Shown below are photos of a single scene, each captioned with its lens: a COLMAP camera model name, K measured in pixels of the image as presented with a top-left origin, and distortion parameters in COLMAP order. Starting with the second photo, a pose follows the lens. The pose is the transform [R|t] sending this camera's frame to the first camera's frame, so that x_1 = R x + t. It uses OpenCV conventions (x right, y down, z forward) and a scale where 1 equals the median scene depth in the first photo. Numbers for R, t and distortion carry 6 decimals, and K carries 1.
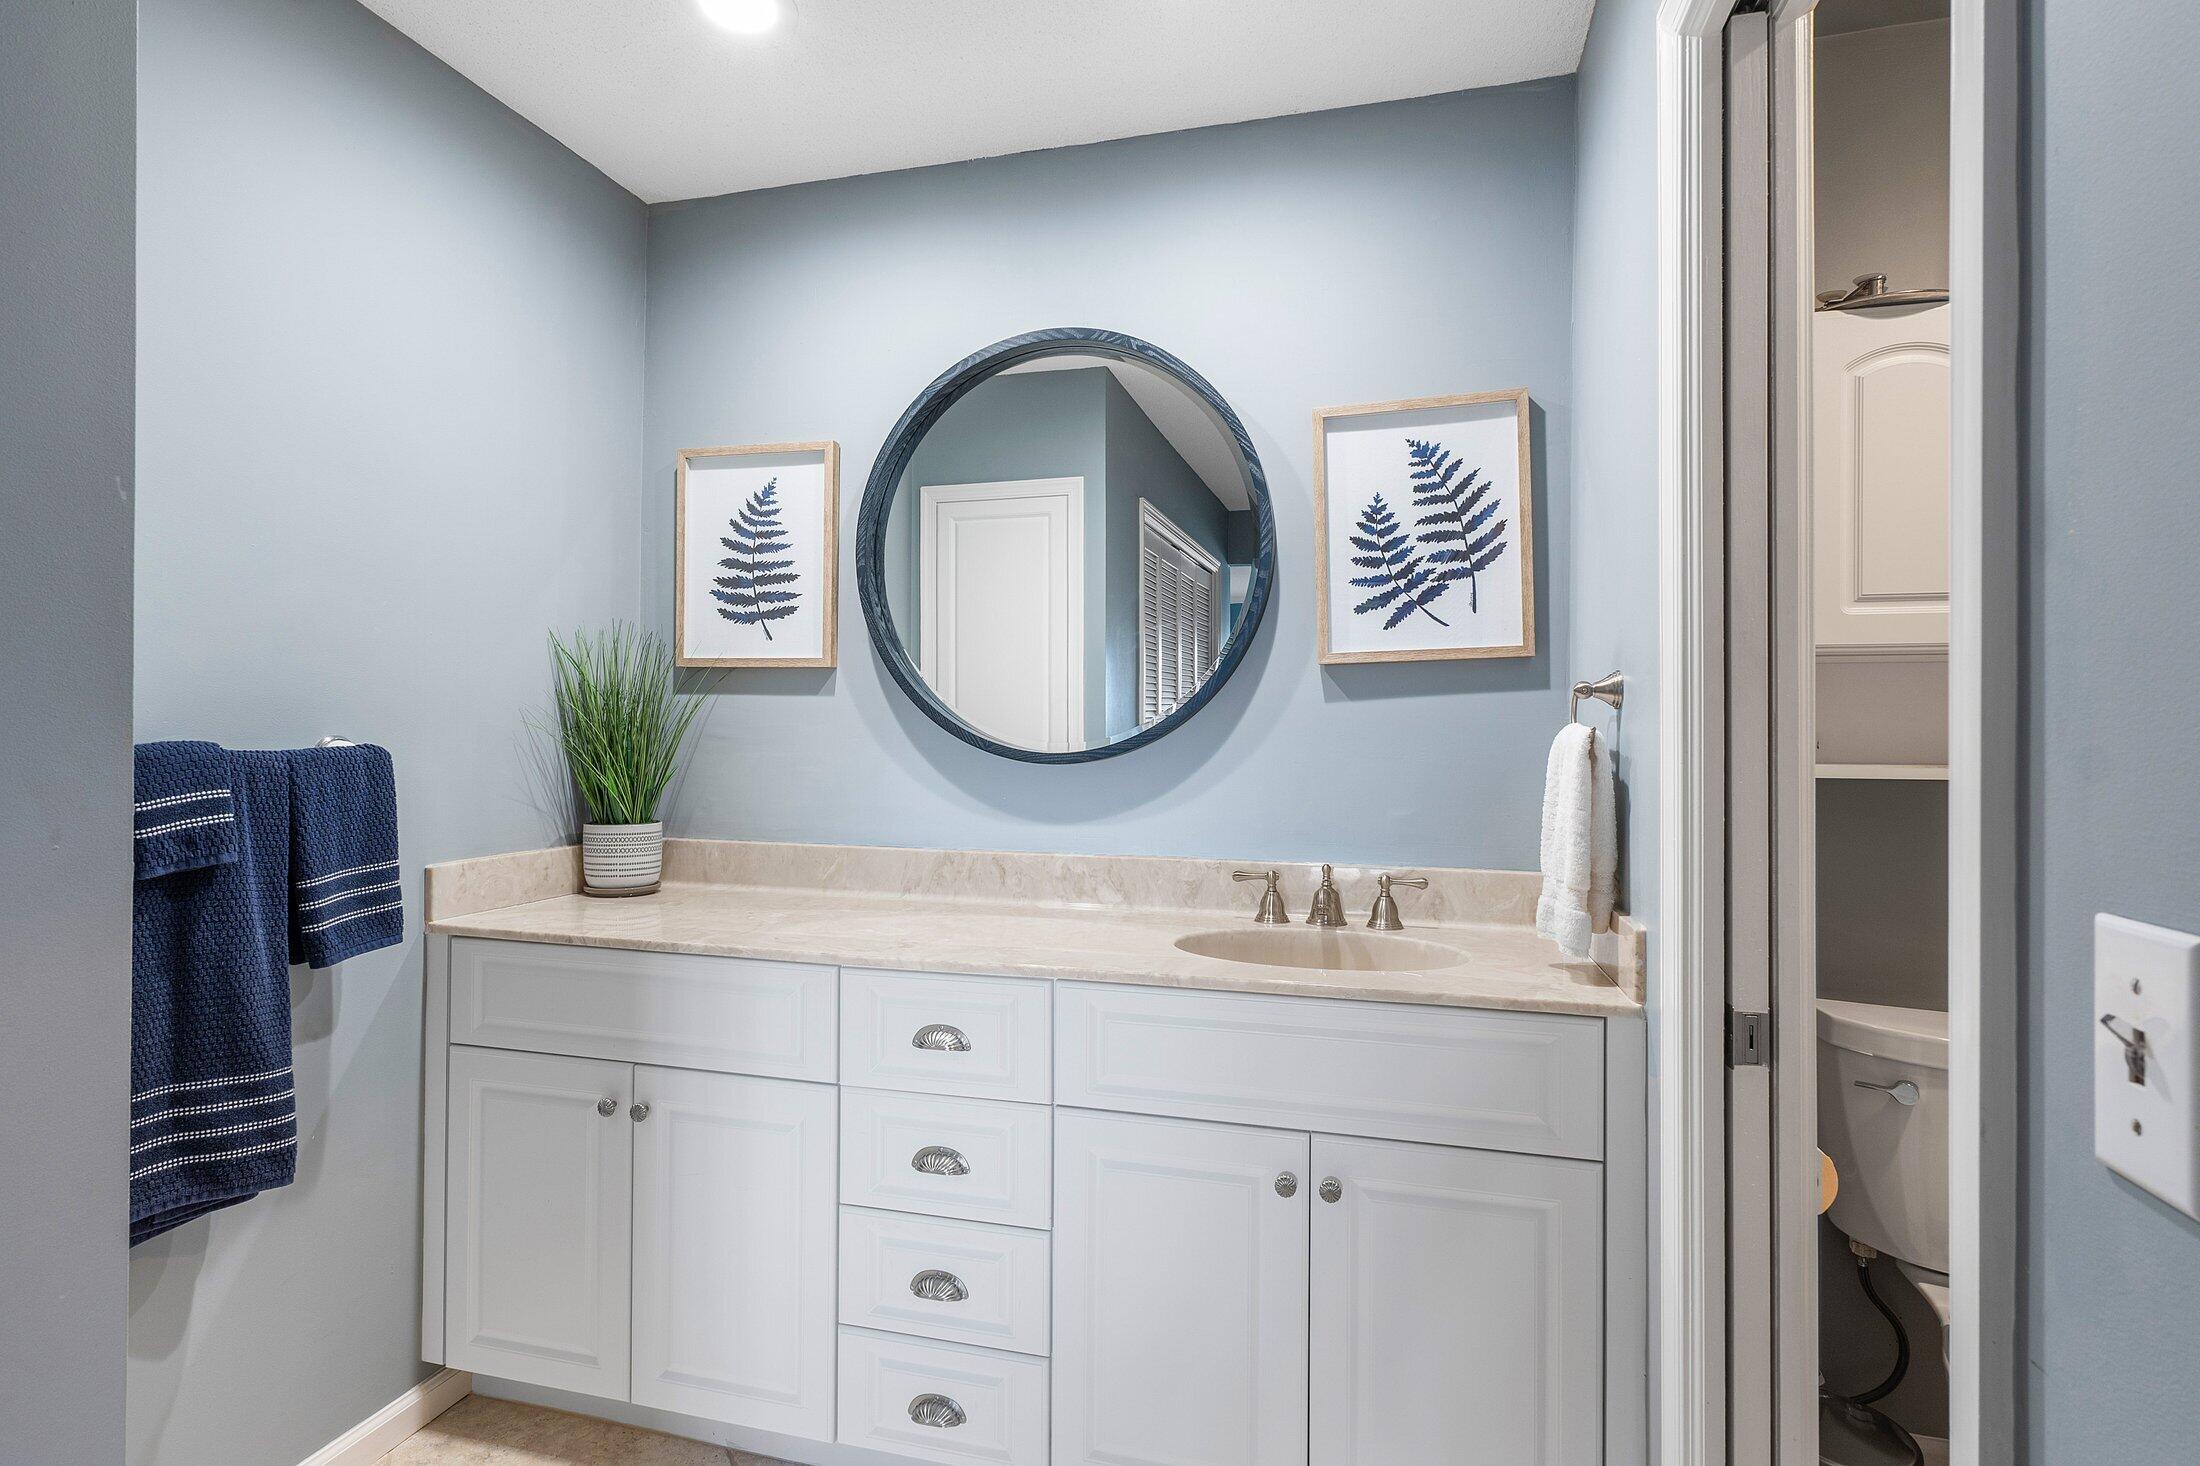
lens RADIAL K [[1144.0, 0, 1098.8], [0, 1144.0, 728.1], [0, 0, 1]] dist [0.001860, 0.000658]
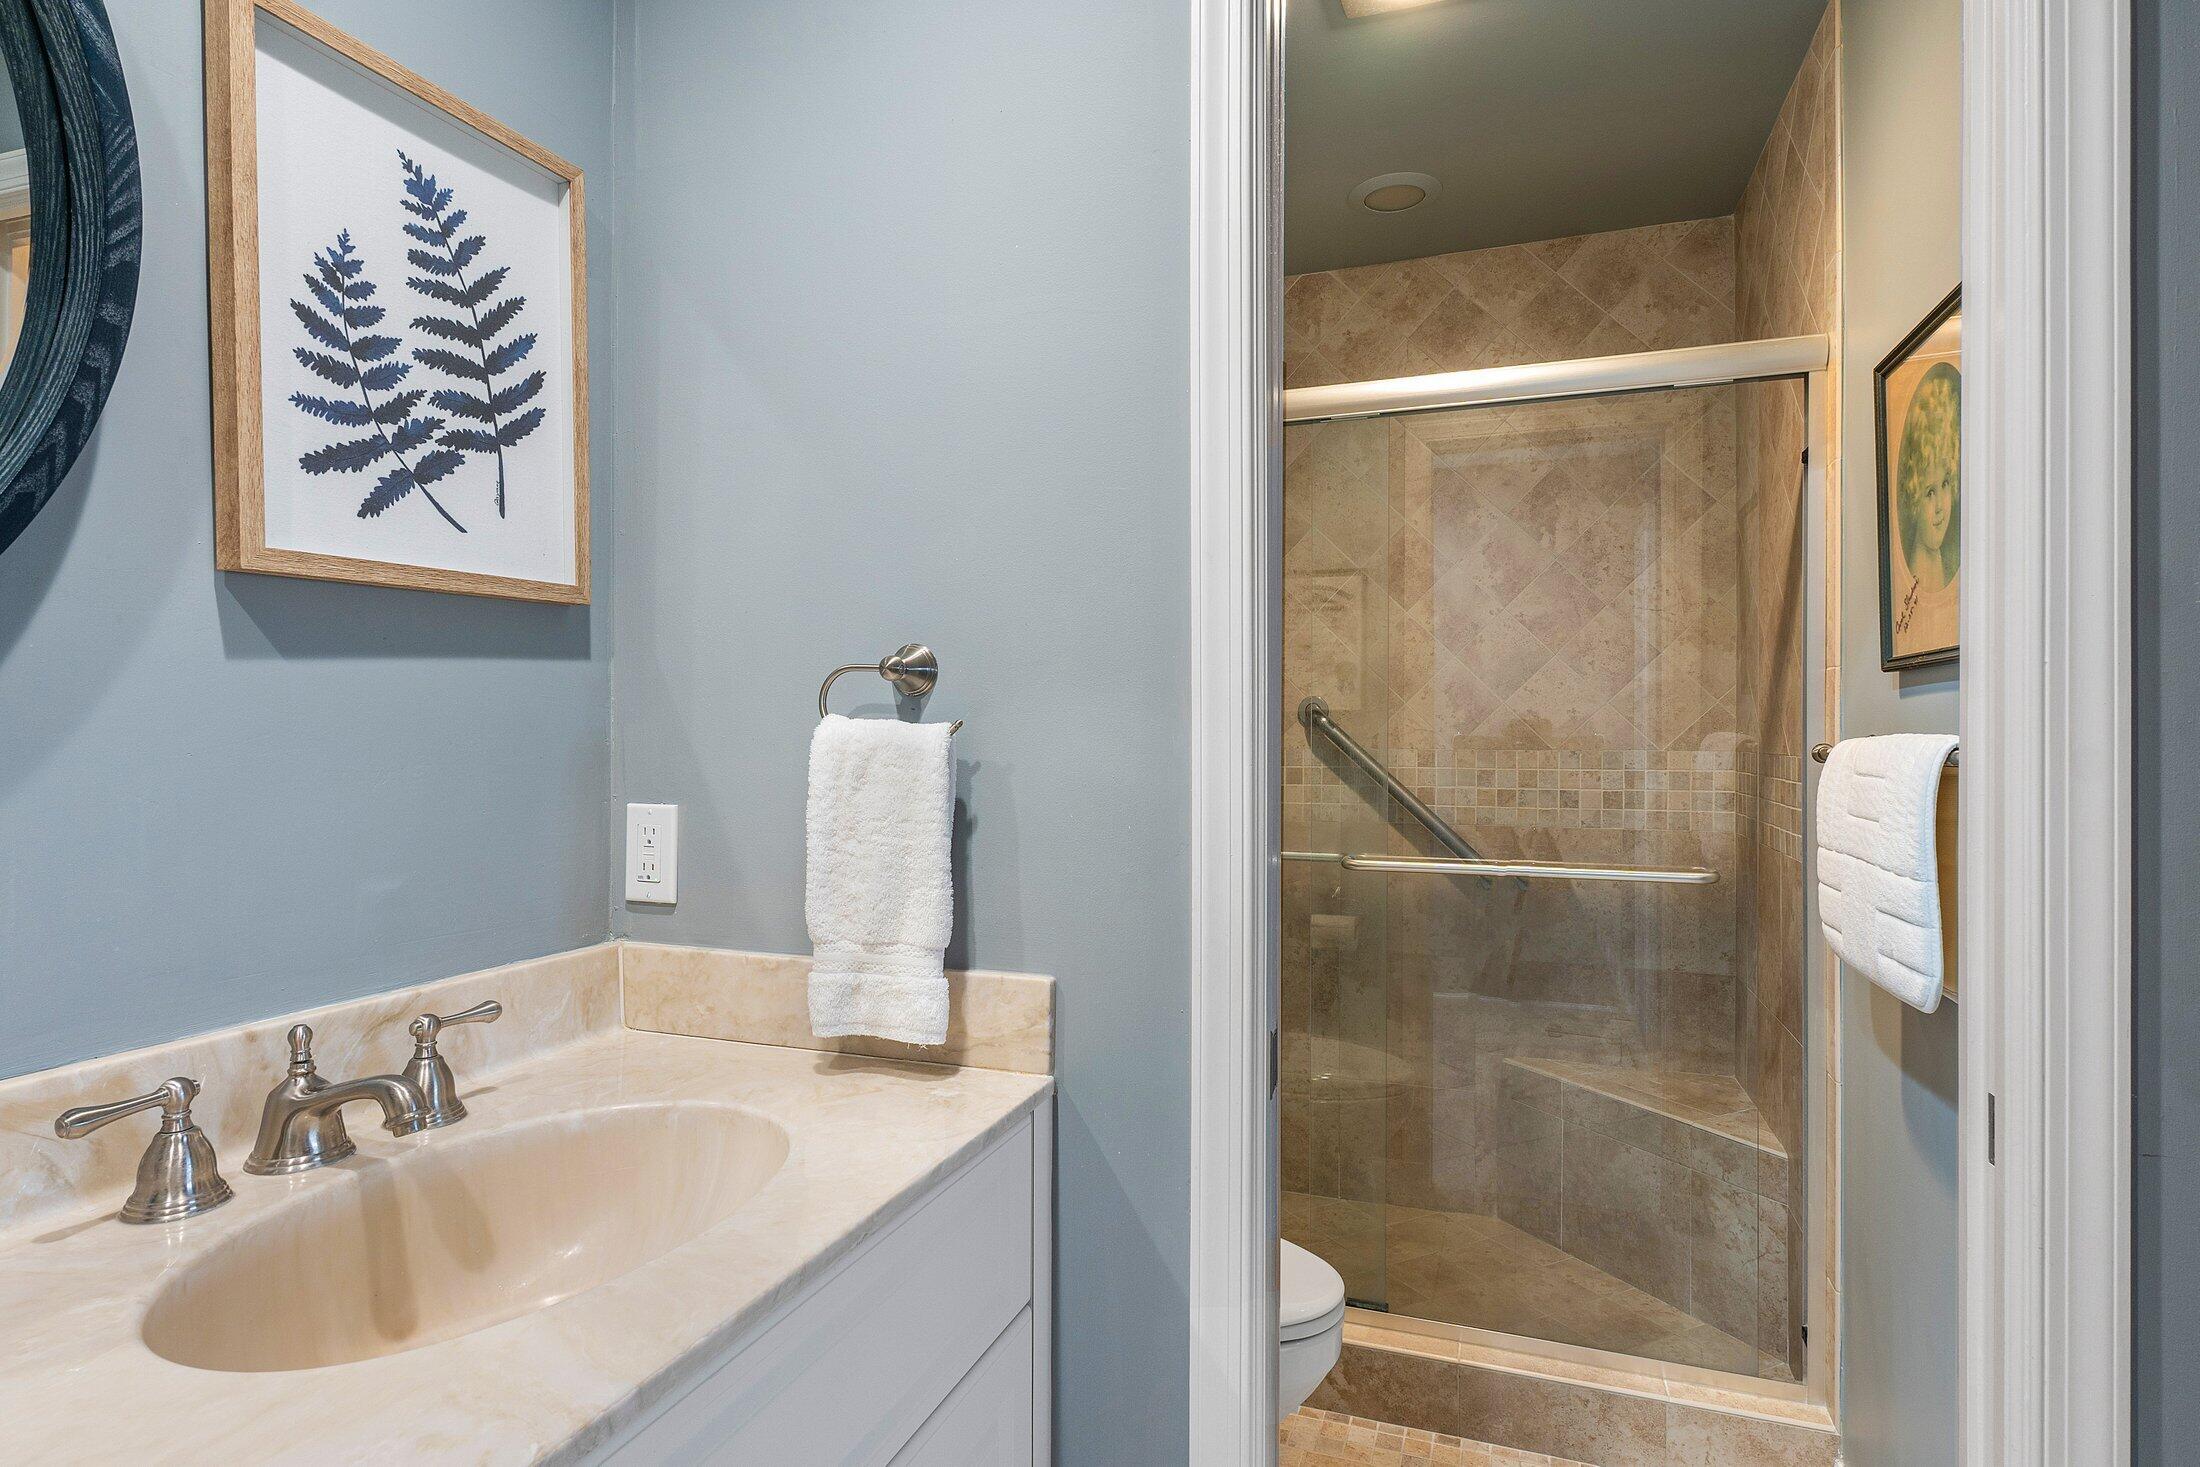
lens RADIAL K [[1144.0, 0, 1100.8], [0, 1144.0, 730.6], [0, 0, 1]] dist [0.001860, 0.000658]
pose [[0.076675, -0.002669, 0.997053, -0.216163], [0.001266, 0.999996, 0.002580, 0.004514], [-0.997055, 0.001064, 0.076678, 0.651720]]
